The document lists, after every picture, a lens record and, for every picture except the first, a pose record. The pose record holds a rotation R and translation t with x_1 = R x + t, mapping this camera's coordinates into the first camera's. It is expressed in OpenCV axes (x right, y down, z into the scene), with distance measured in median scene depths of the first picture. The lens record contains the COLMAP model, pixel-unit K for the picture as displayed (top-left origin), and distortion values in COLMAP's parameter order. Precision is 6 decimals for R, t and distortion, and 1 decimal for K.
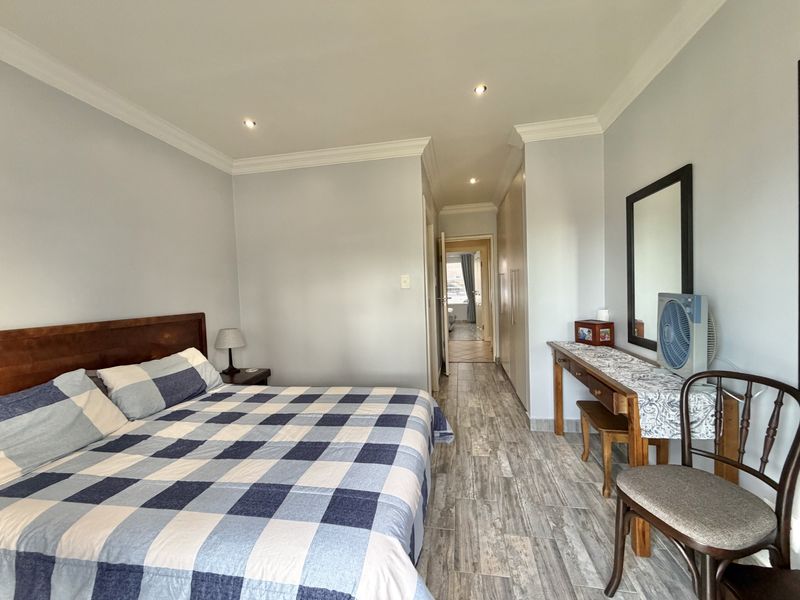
lens RADIAL K [[317.9, 0, 400.0], [0, 317.9, 300.0], [0, 0, 1]] dist [-0.000739, 0.000104]
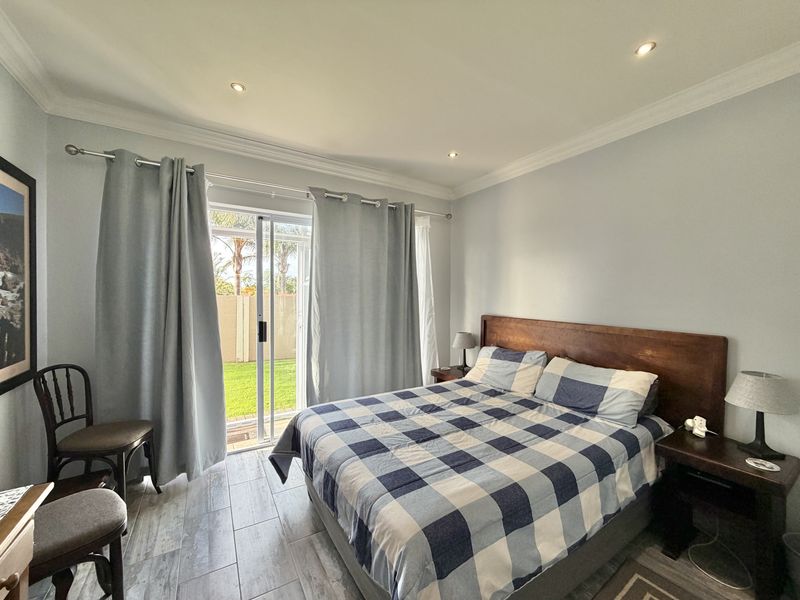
lens RADIAL K [[317.9, 0, 400.0], [0, 317.9, 300.0], [0, 0, 1]] dist [-0.000739, 0.000104]
pose [[-0.743207, 0.040777, -0.667818, 0.463138], [-0.003729, 0.997873, 0.065080, -0.112129], [0.669051, 0.050858, -0.741474, 1.541252]]
